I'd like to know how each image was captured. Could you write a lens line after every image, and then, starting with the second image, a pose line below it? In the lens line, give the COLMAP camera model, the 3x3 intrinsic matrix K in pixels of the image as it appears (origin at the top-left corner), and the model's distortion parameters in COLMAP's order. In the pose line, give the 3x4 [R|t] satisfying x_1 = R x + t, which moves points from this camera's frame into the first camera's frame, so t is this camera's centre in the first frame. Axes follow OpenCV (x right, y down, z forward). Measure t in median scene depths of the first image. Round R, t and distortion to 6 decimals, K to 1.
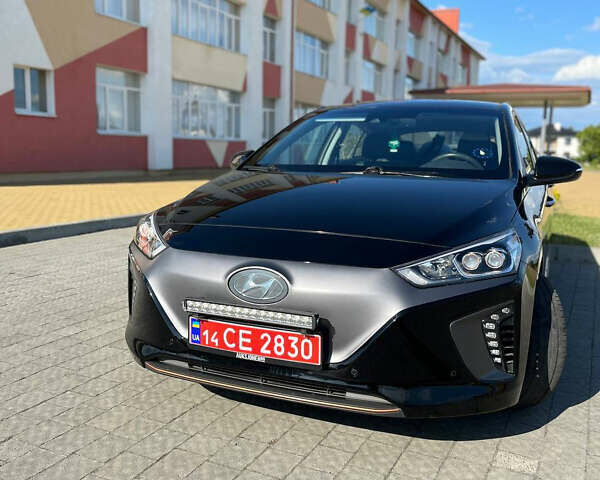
lens RADIAL K [[627.3, 0, 294.5], [0, 627.3, 241.6], [0, 0, 1]] dist [0.066428, 0.000000]
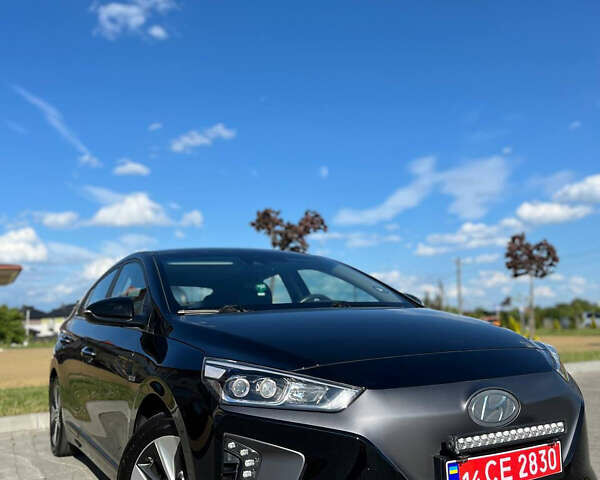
lens RADIAL K [[605.1, 0, 299.2], [0, 605.1, 238.1], [0, 0, 1]] dist [0.034483, 0.000000]
pose [[0.584924, 0.071676, 0.807915, -0.592925], [0.168829, 0.963511, -0.207711, -0.019886], [-0.793322, 0.257894, 0.551480, 0.395130]]
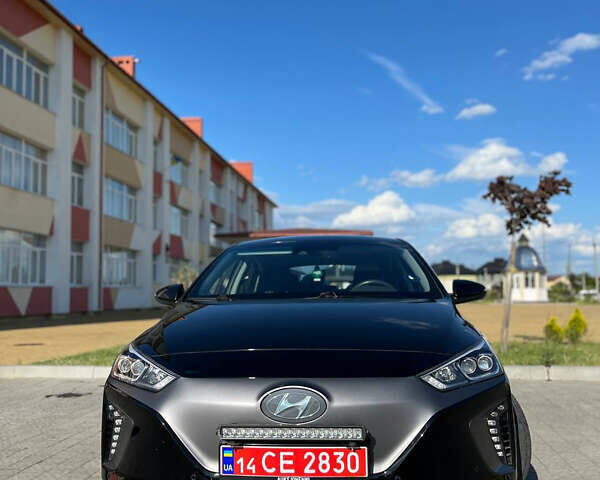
lens RADIAL K [[627.3, 0, 297.3], [0, 627.3, 257.2], [0, 0, 1]] dist [0.066428, 0.000000]
pose [[0.946183, -0.018153, 0.323122, -0.226869], [0.082042, 0.979266, -0.185224, 0.014933], [-0.313059, 0.201766, 0.928054, -0.000768]]
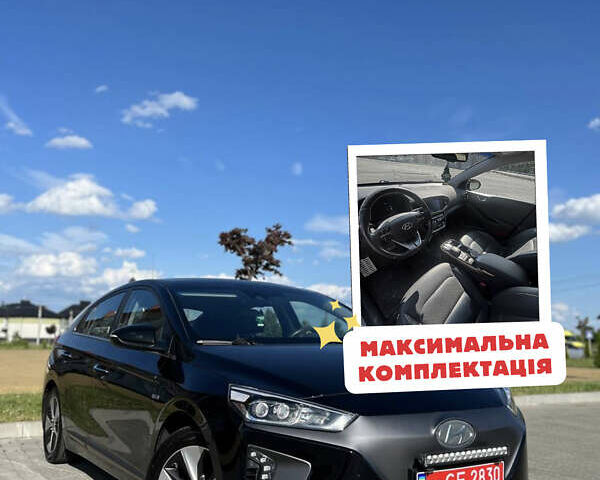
lens RADIAL K [[678.7, 0, 304.4], [0, 678.7, 241.8], [0, 0, 1]] dist [0.019941, 0.000000]
pose [[0.528895, 0.101892, 0.842548, -0.823812], [0.123871, 0.972868, -0.195409, -0.041734], [-0.839599, 0.207718, 0.501924, 0.299752]]
